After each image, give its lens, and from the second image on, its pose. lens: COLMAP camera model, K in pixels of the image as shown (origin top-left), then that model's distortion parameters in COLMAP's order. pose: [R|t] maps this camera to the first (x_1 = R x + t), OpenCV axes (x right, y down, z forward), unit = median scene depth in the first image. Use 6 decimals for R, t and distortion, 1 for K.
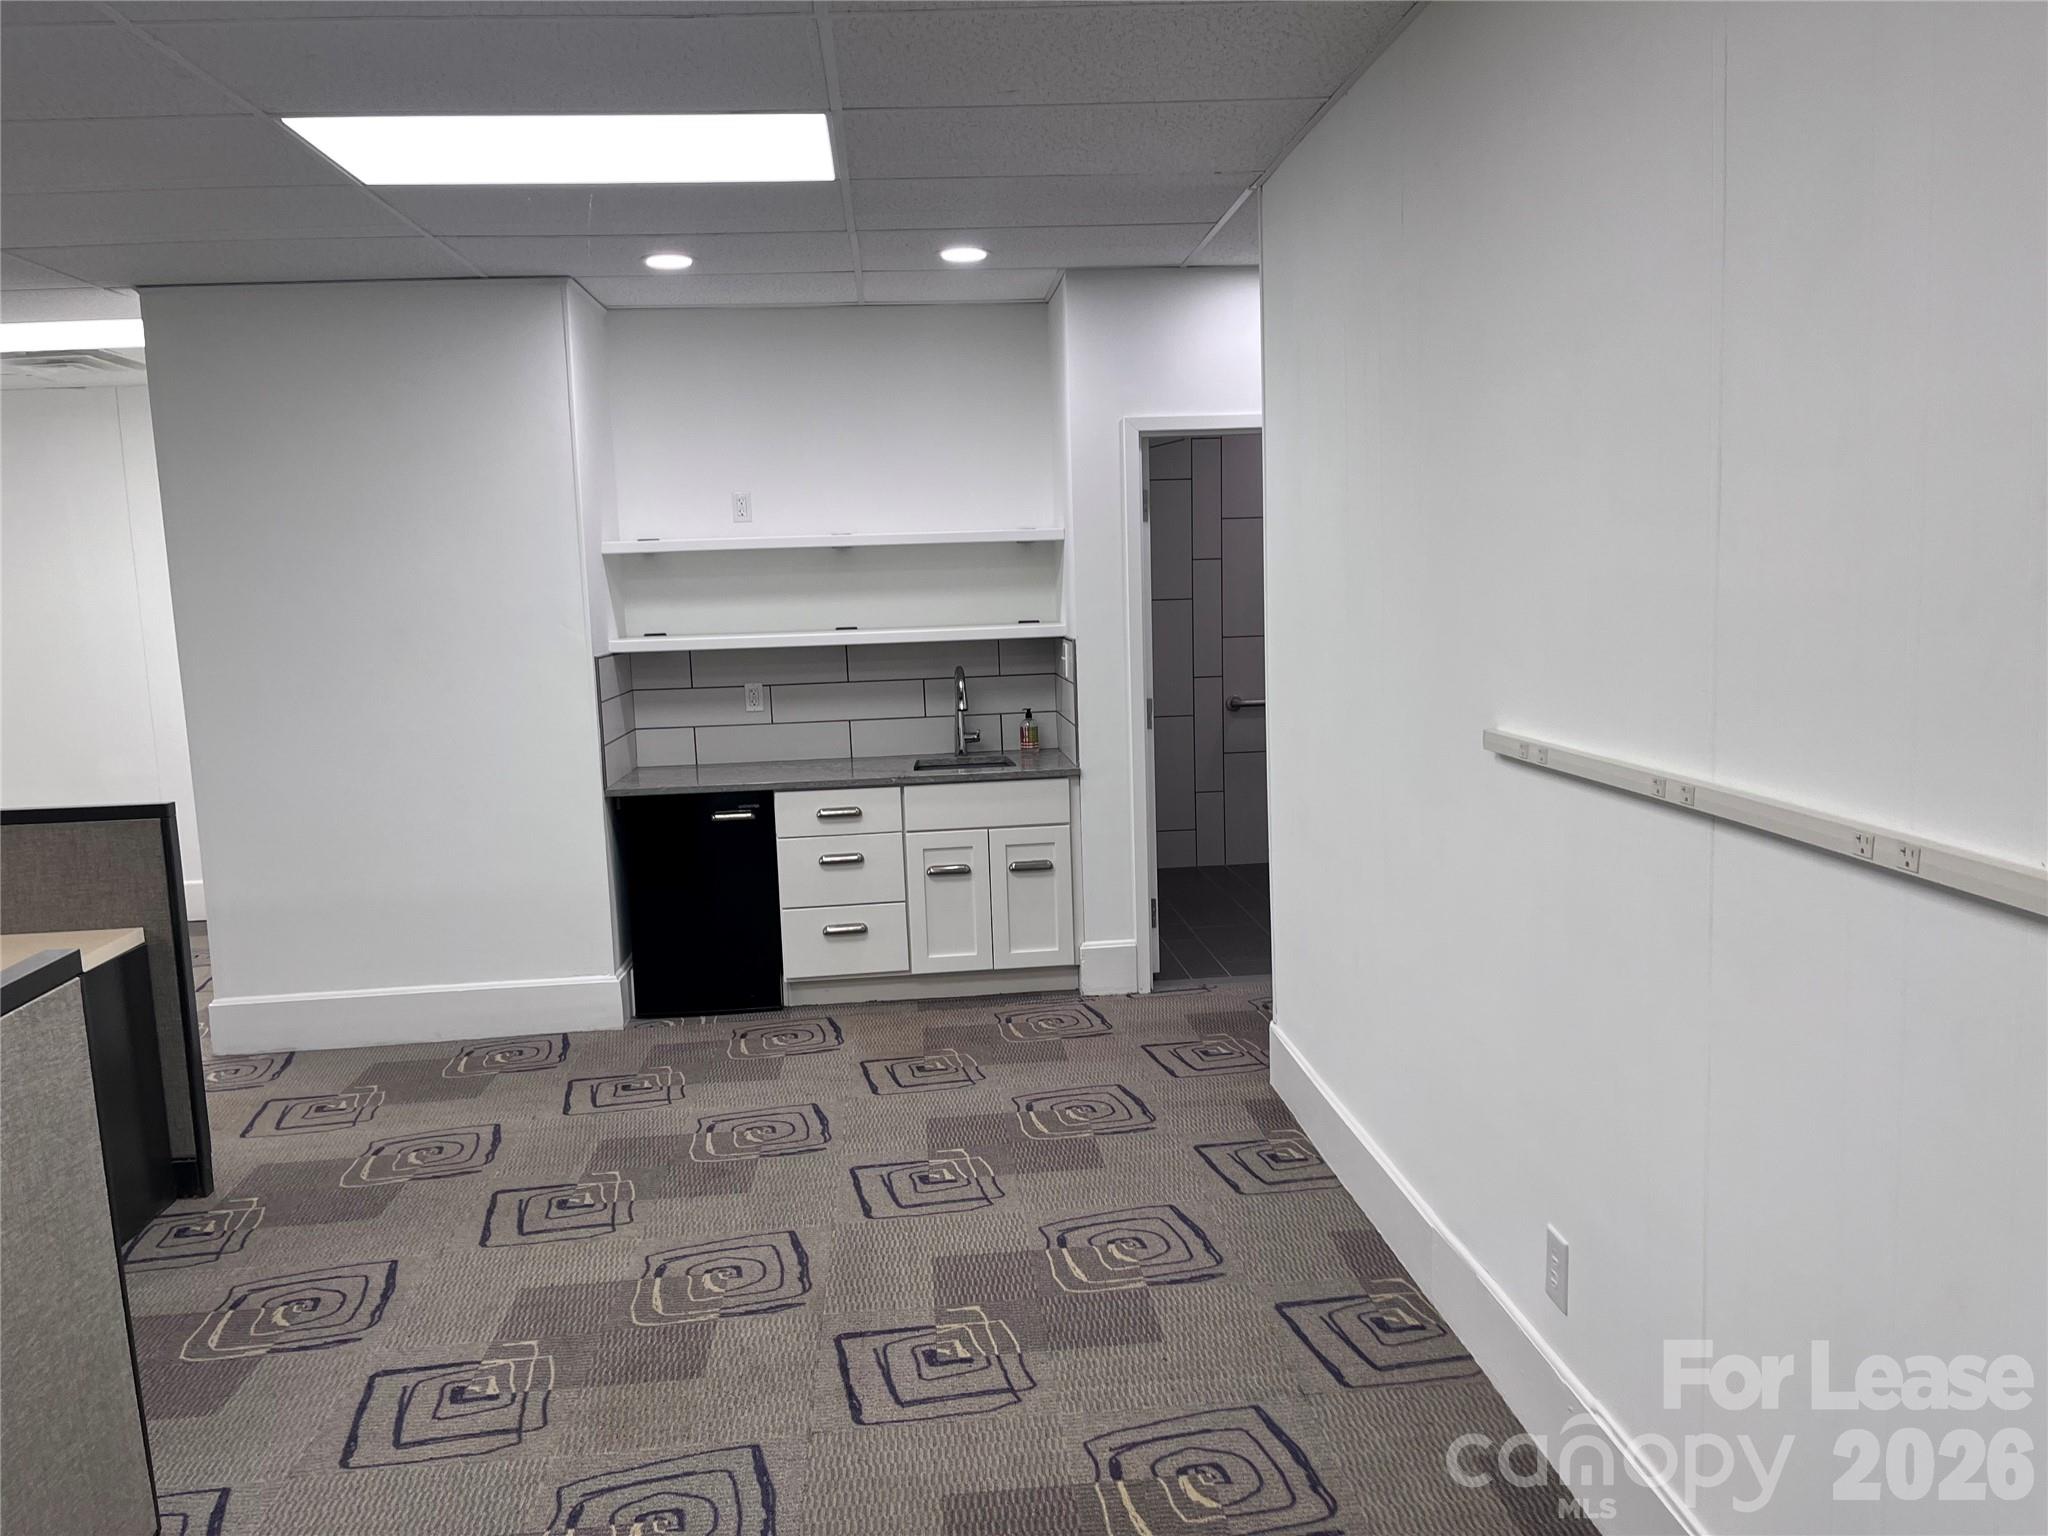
lens RADIAL K [[1559.4, 0, 1024.0], [0, 1559.4, 768.0], [0, 0, 1]] dist [-0.005672, -0.006814]
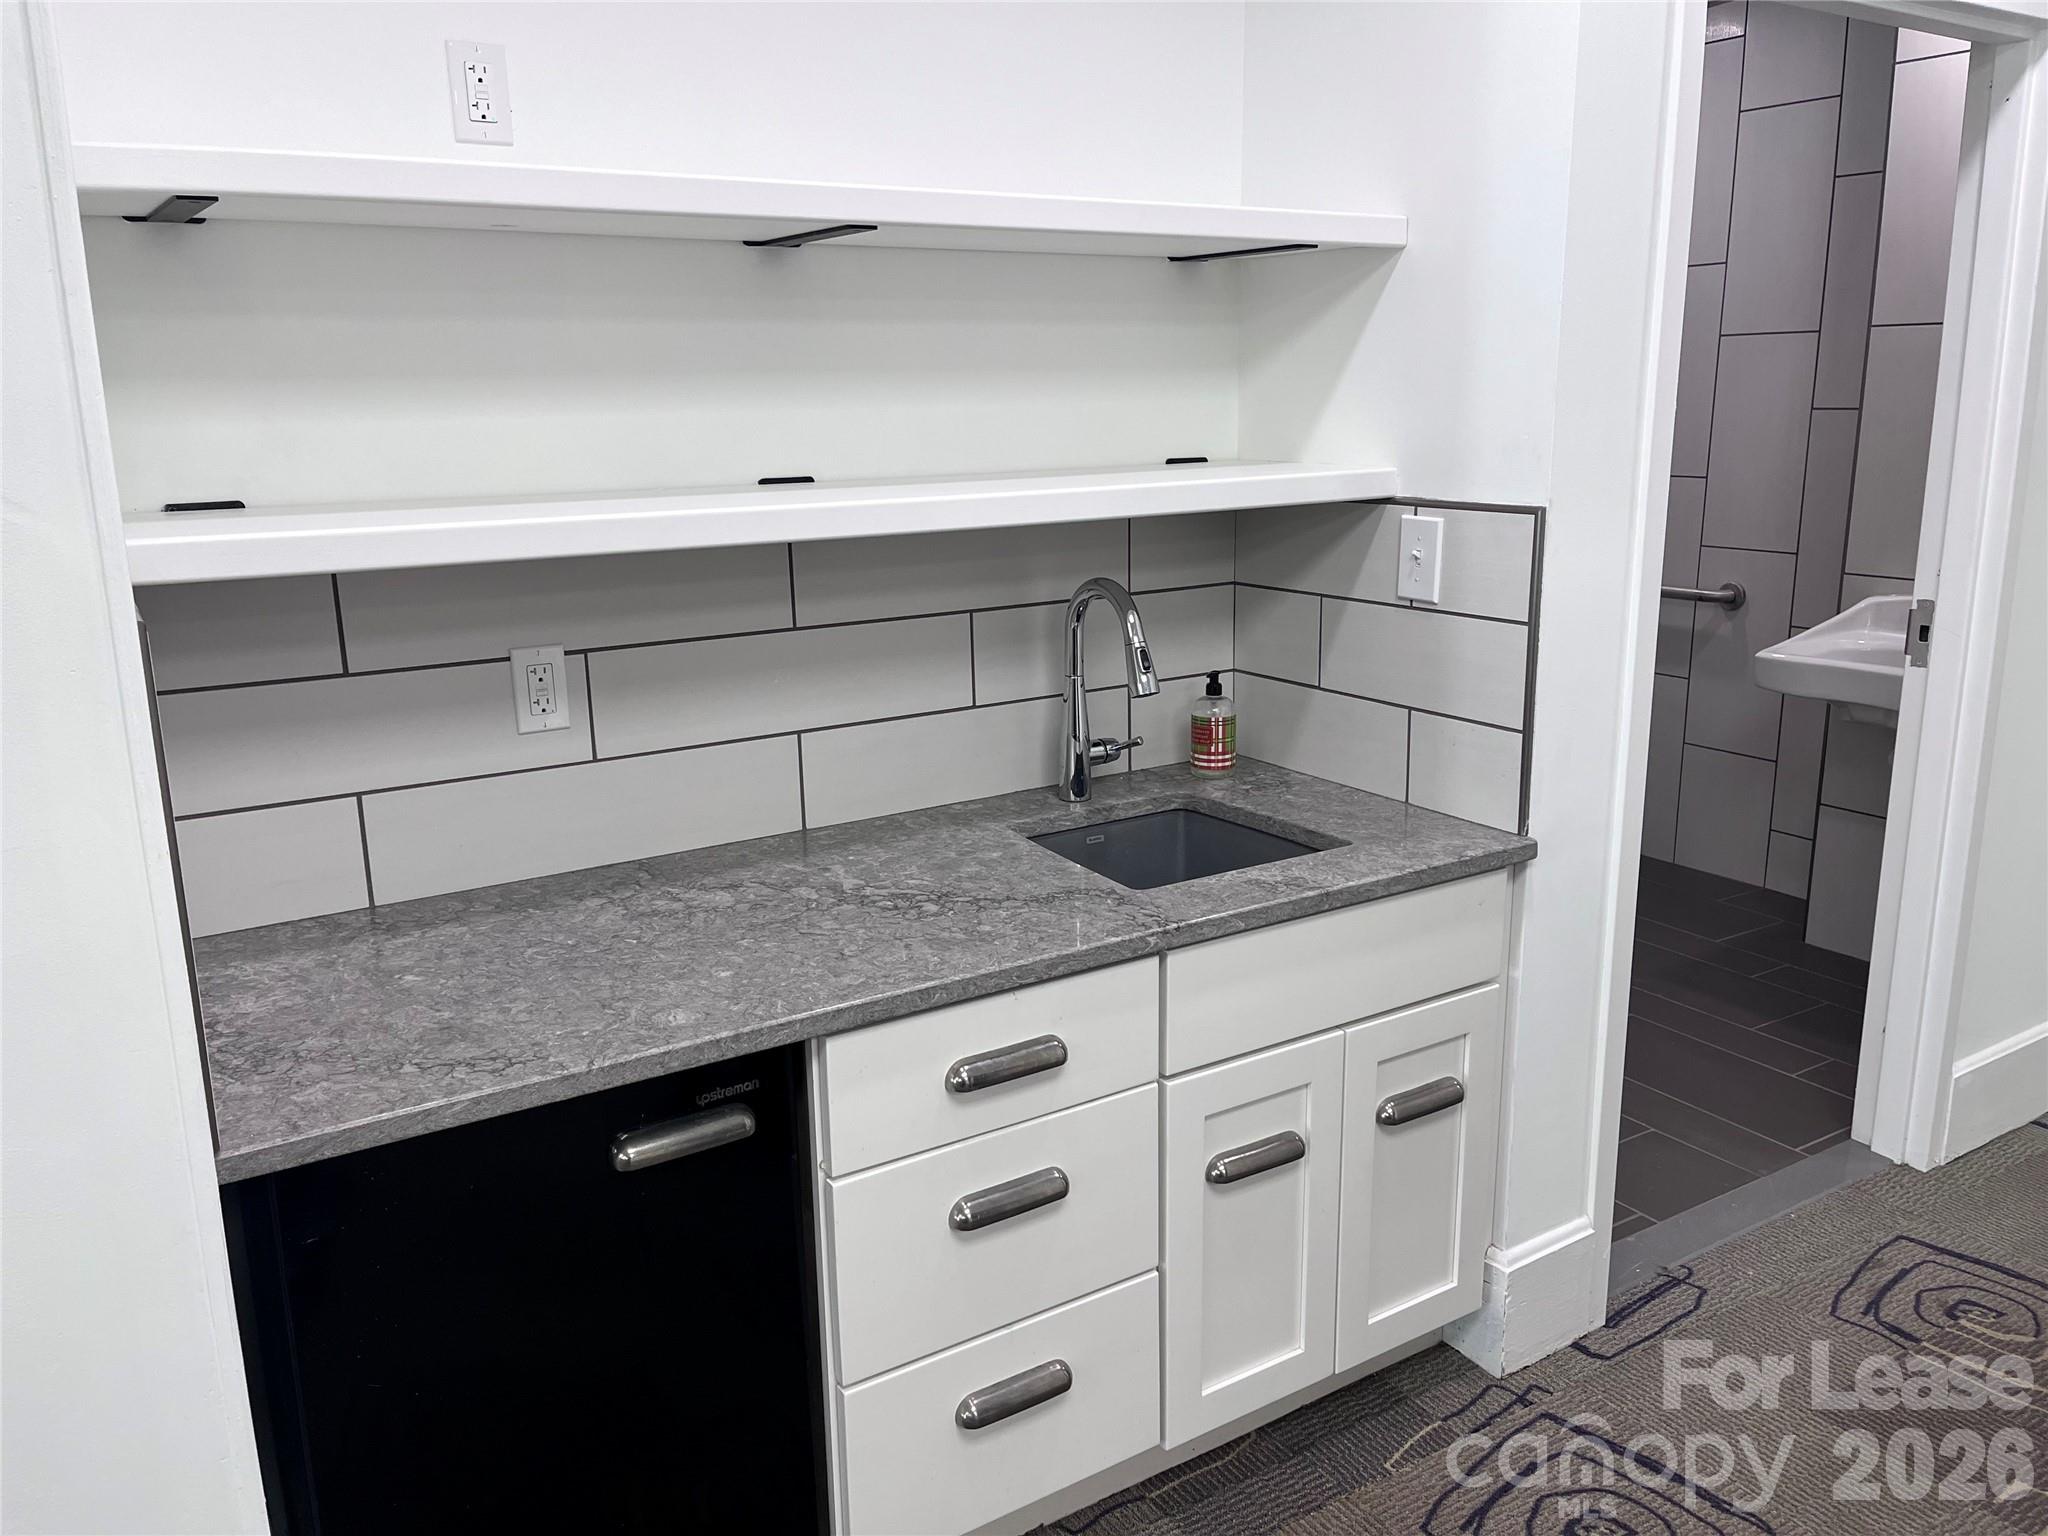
lens RADIAL K [[1559.4, 0, 1024.0], [0, 1559.4, 768.0], [0, 0, 1]] dist [-0.005672, -0.006814]
pose [[0.900432, -0.083851, 0.426839, -0.241442], [0.044016, 0.993772, 0.102370, -0.062651], [-0.432765, -0.073390, 0.898515, 0.702793]]
